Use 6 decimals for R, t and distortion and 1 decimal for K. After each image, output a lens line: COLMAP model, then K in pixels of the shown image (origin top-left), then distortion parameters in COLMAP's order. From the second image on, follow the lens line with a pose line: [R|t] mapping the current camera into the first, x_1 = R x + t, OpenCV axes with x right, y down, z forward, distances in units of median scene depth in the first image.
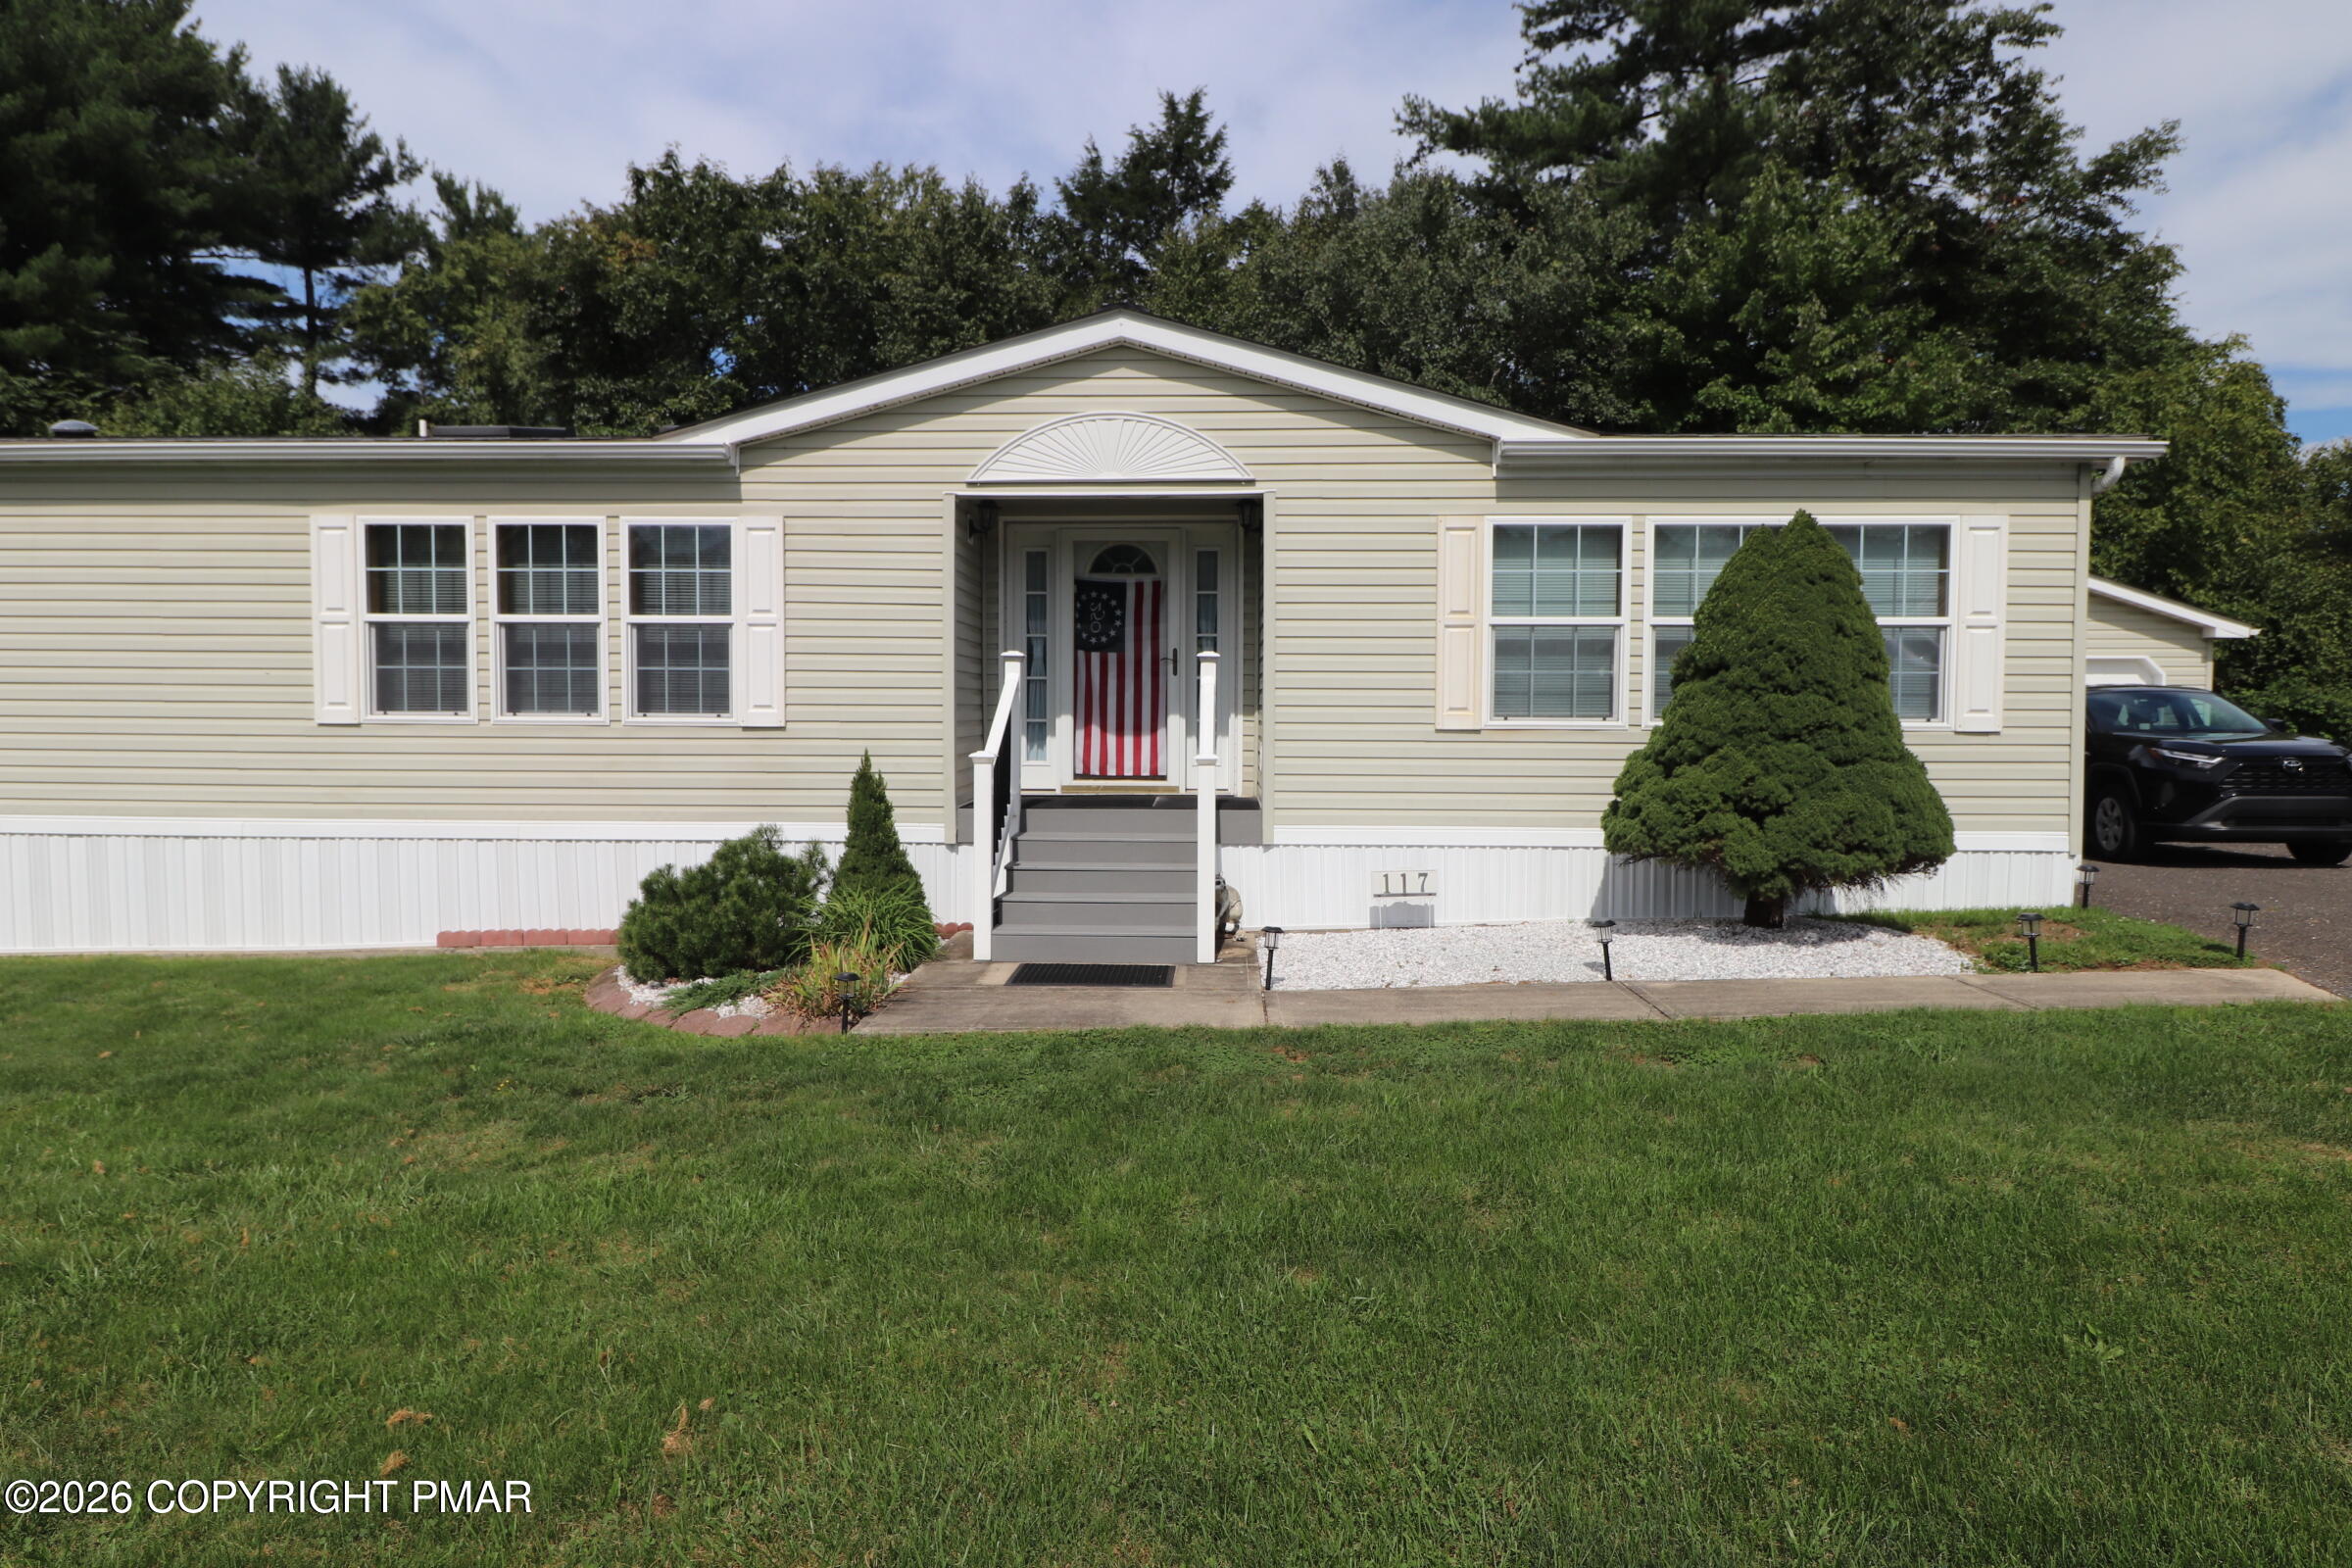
lens RADIAL K [[1335.5, 0, 1164.1], [0, 1335.5, 773.4], [0, 0, 1]] dist [0.007804, -0.012601]
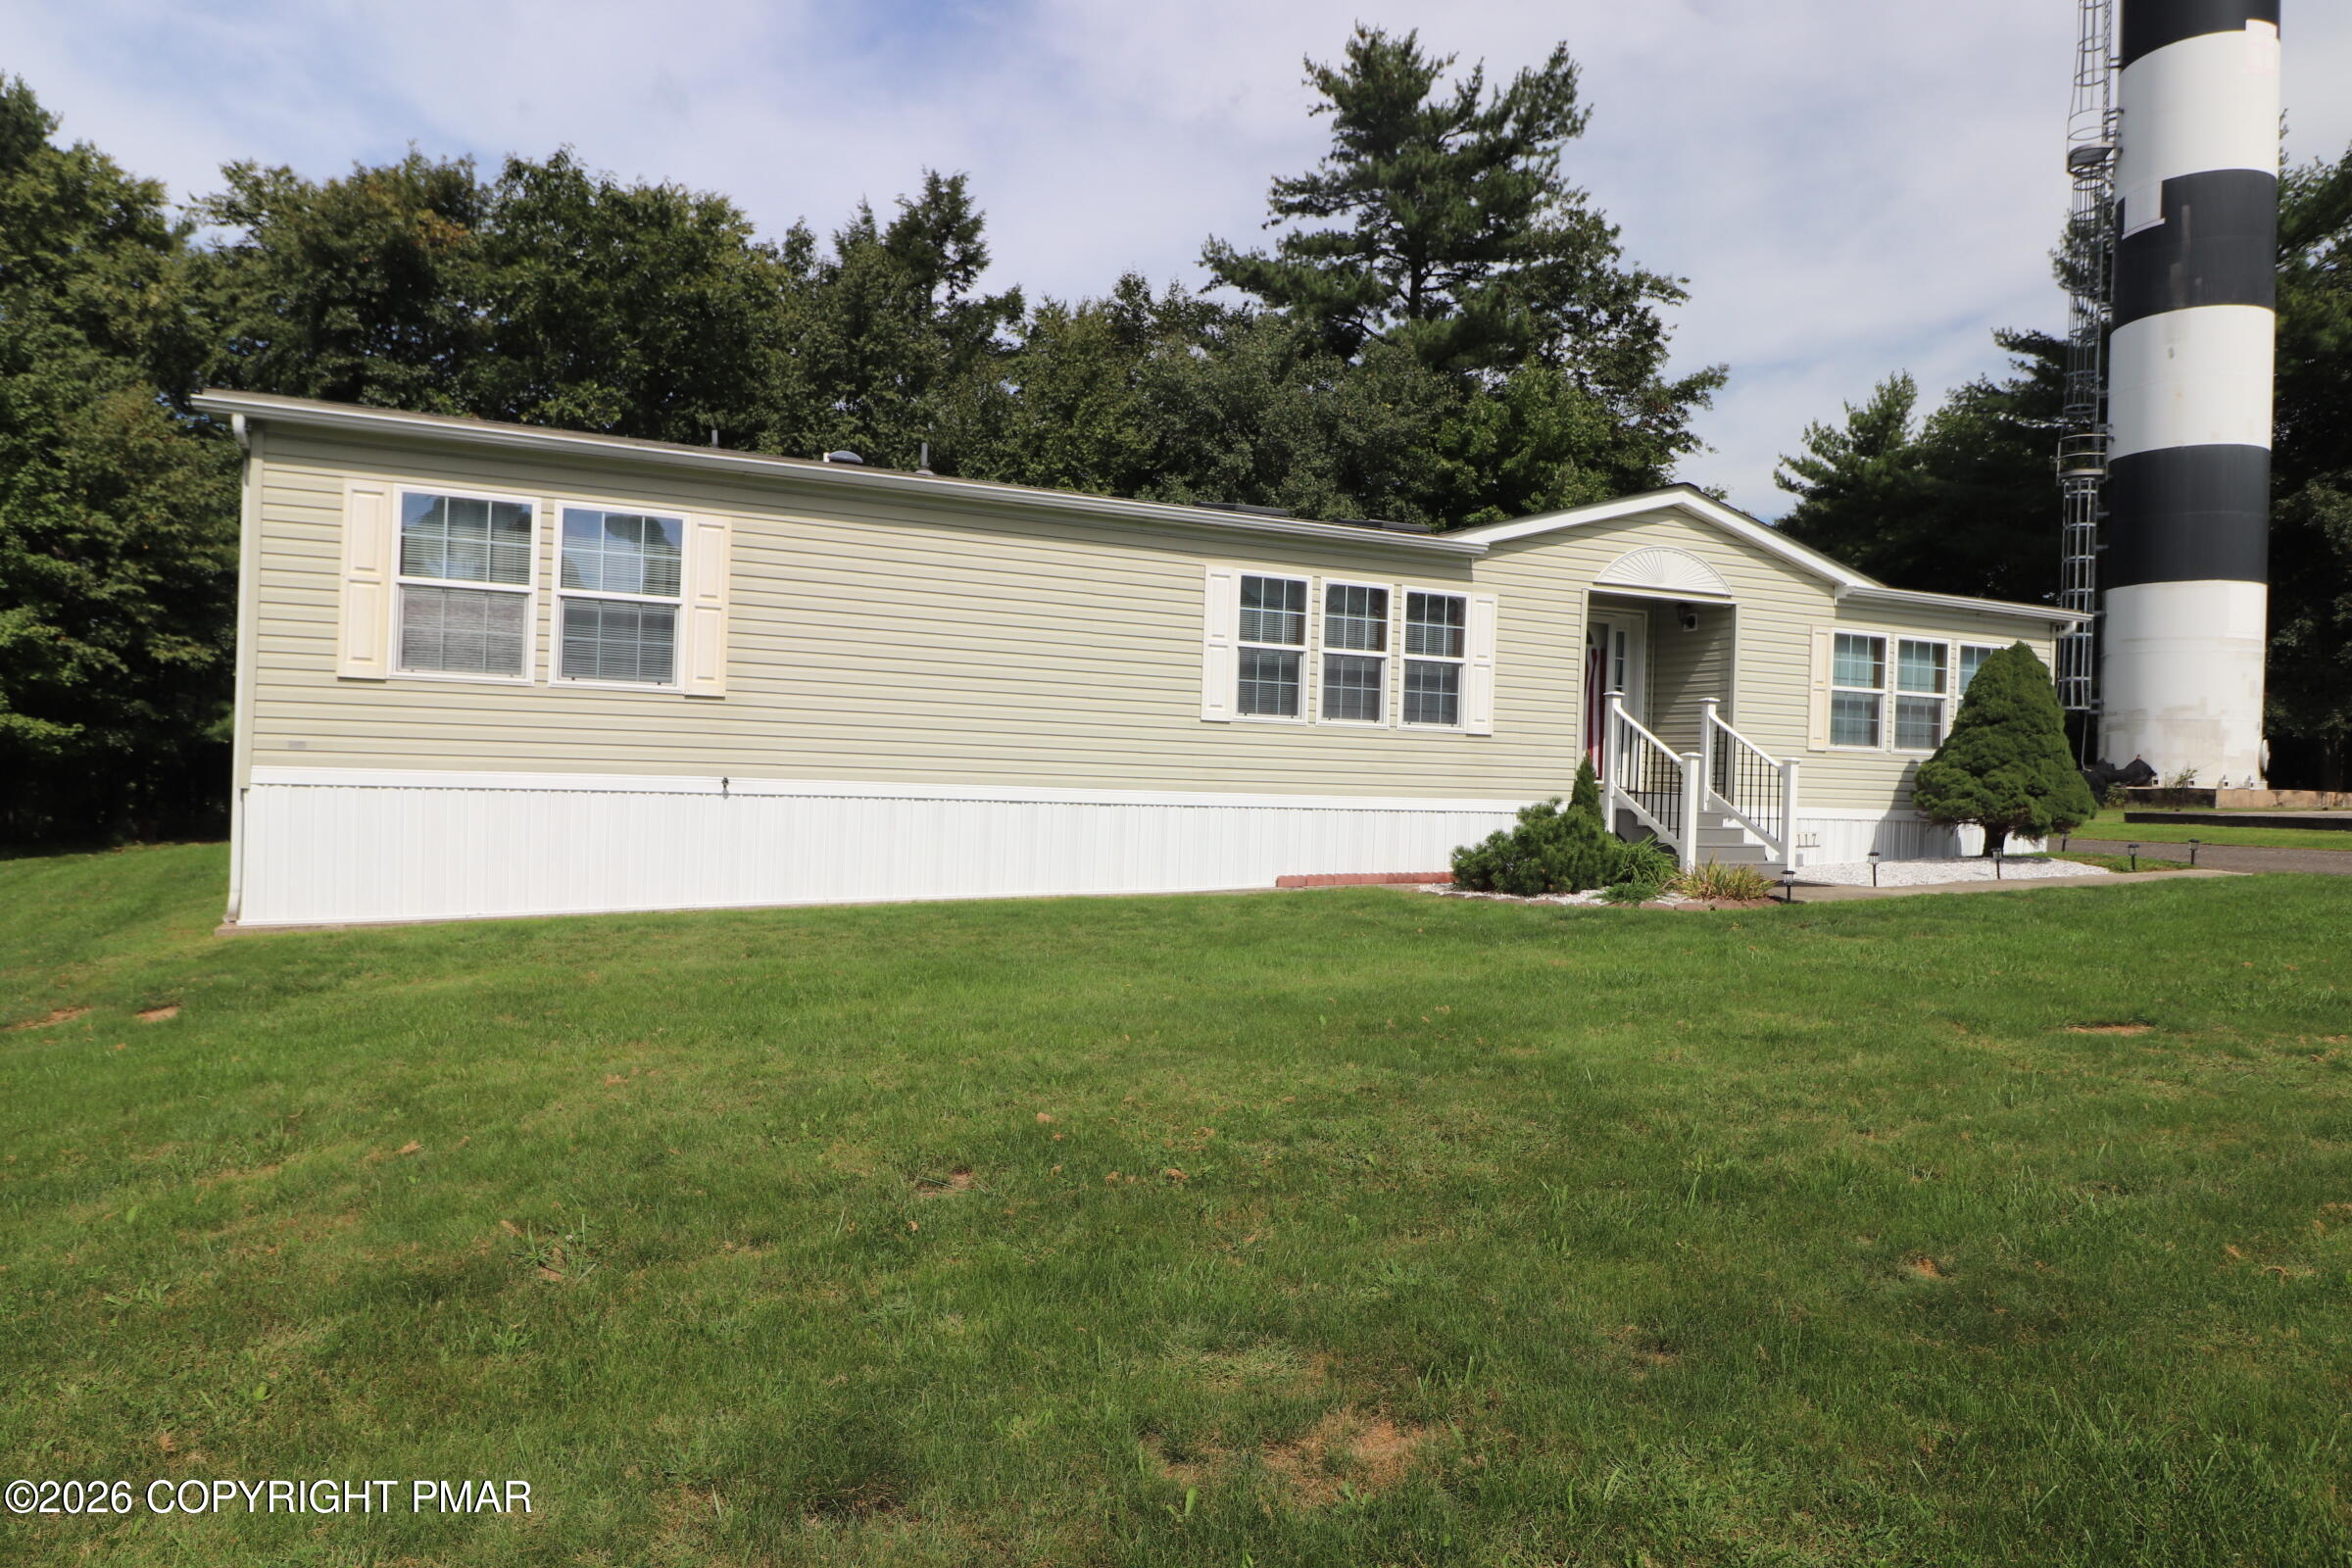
lens RADIAL K [[1335.5, 0, 1164.1], [0, 1335.5, 773.4], [0, 0, 1]] dist [0.007804, -0.012601]
pose [[0.905076, 0.023214, 0.424617, -1.229143], [-0.008546, 0.999300, -0.036417, 0.064362], [-0.425165, 0.029332, 0.904641, -0.185642]]
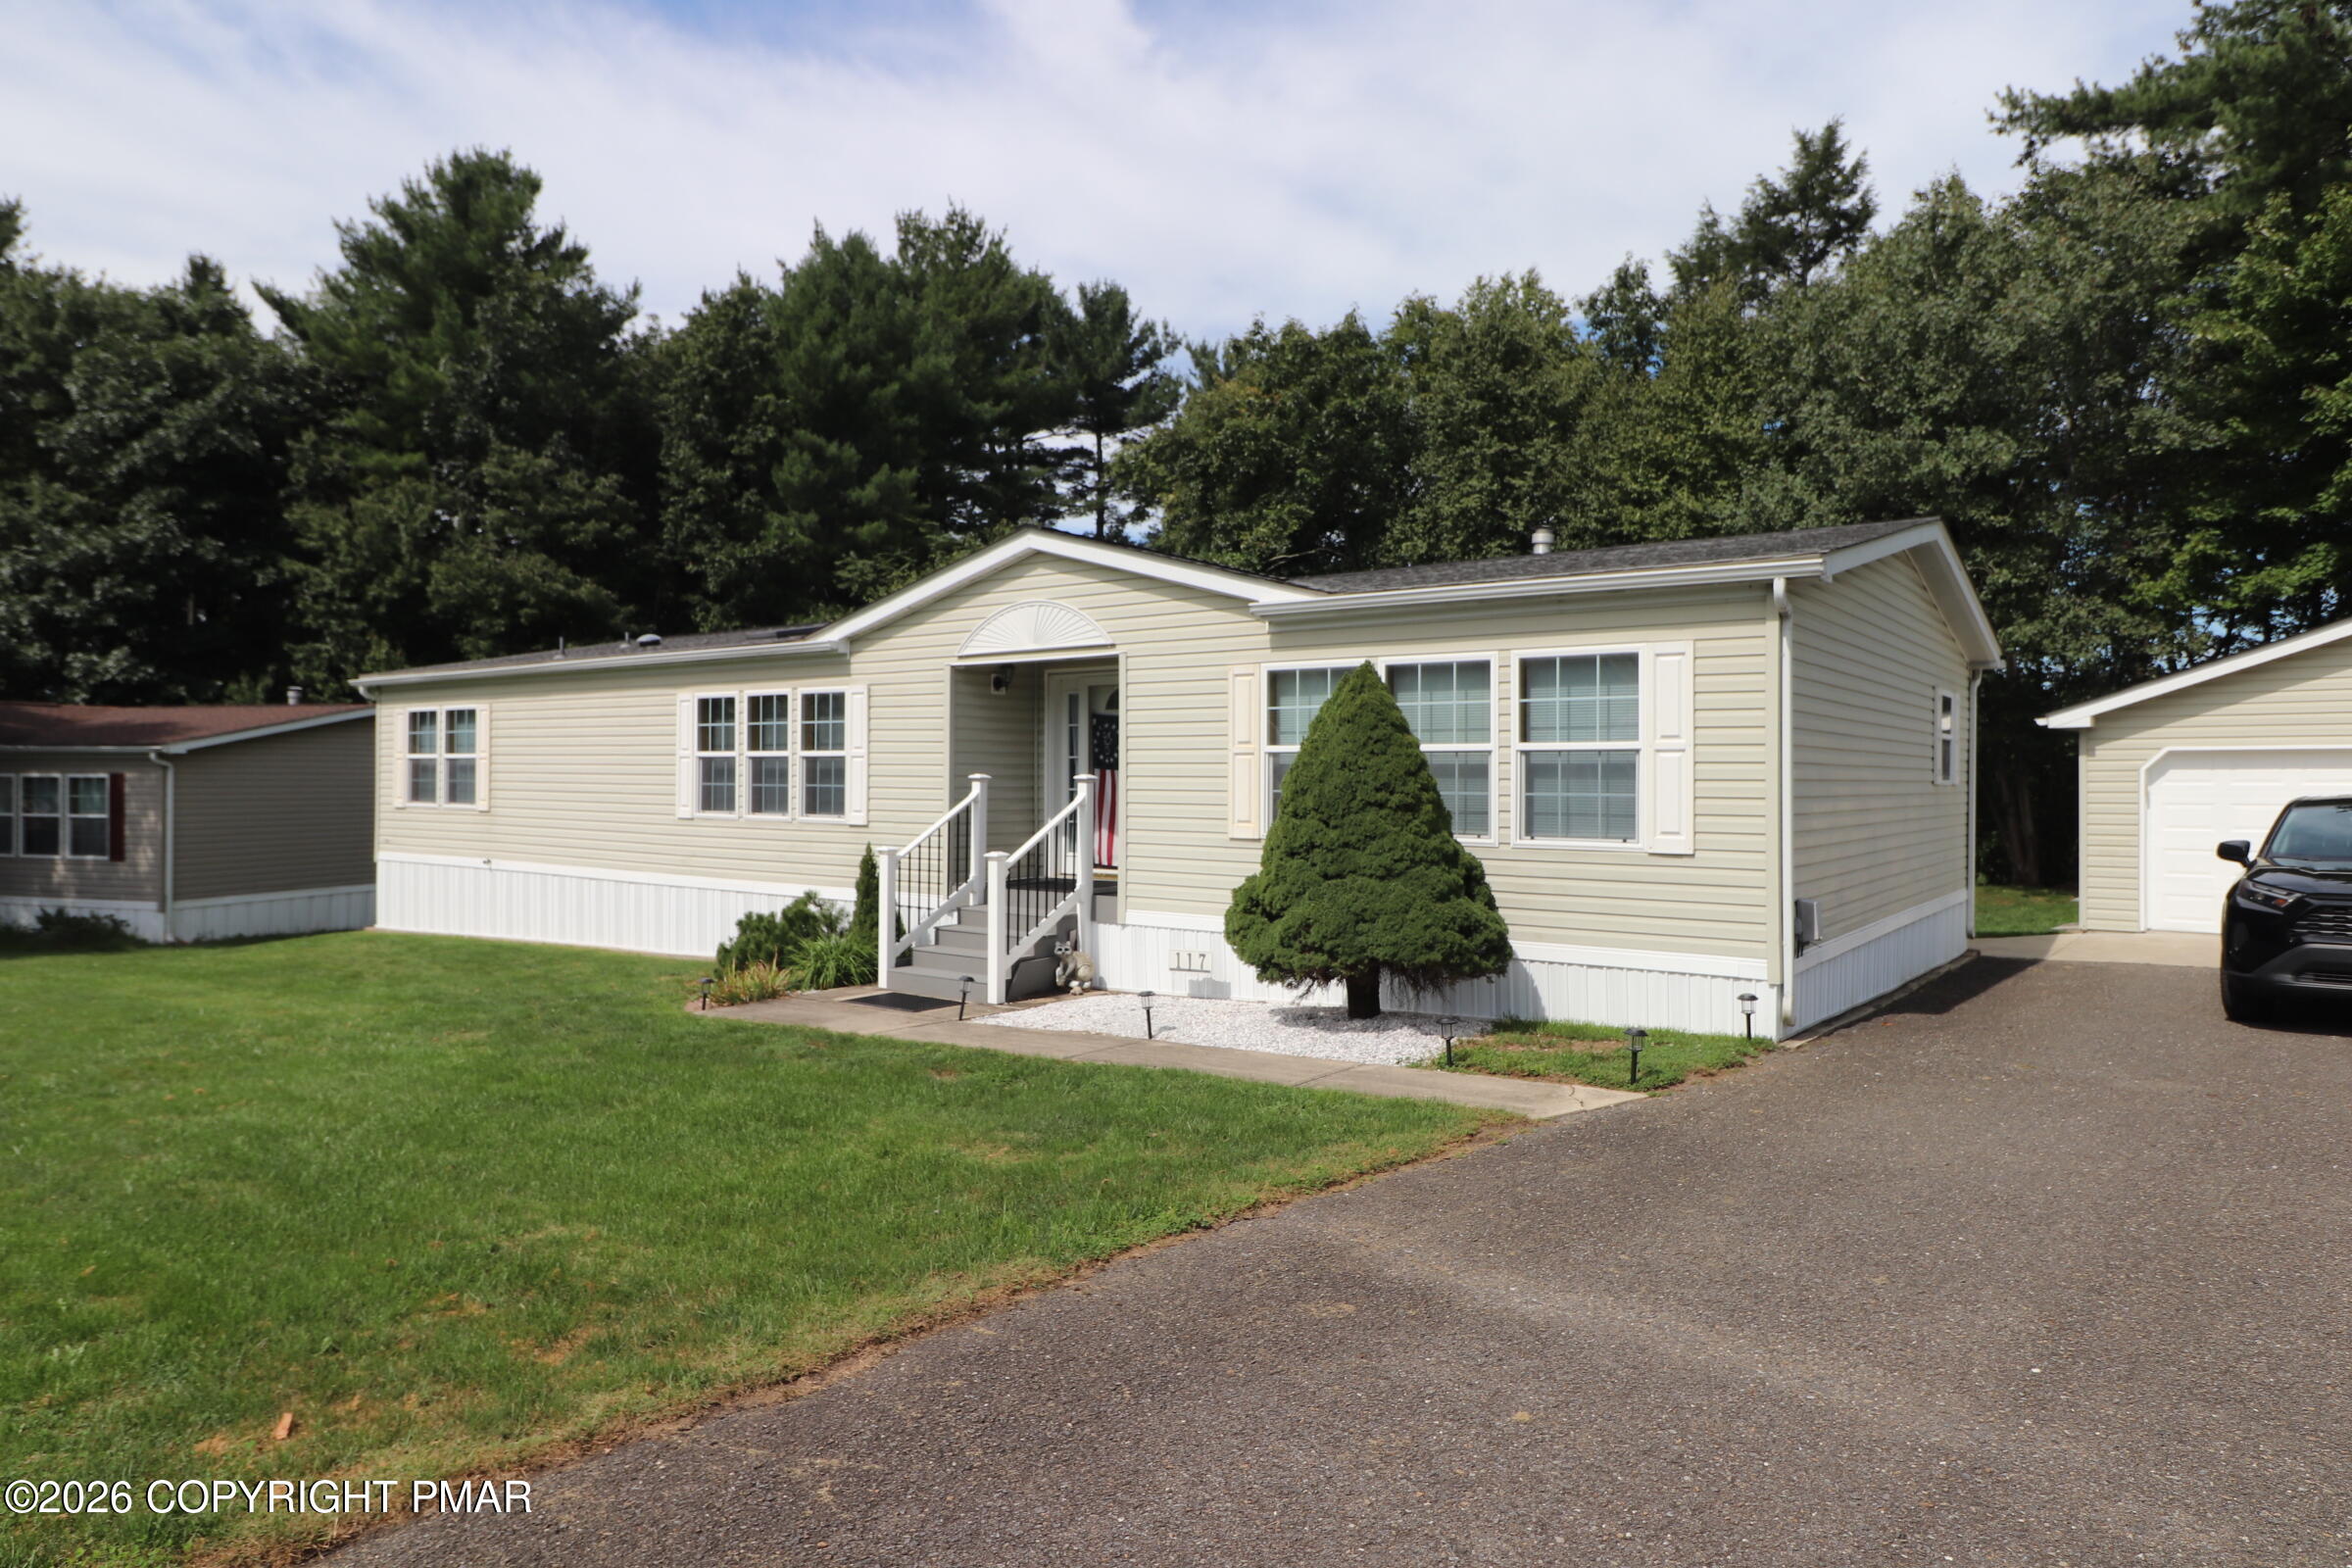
lens RADIAL K [[1381.7, 0, 1176.0], [0, 1381.7, 784.0], [0, 0, 1]] dist [0.007290, -0.009351]
pose [[0.824187, 0.002596, -0.566312, 0.858298], [-0.029184, 0.998856, -0.037894, -0.031835], [0.565565, 0.047759, 0.823320, -0.072646]]
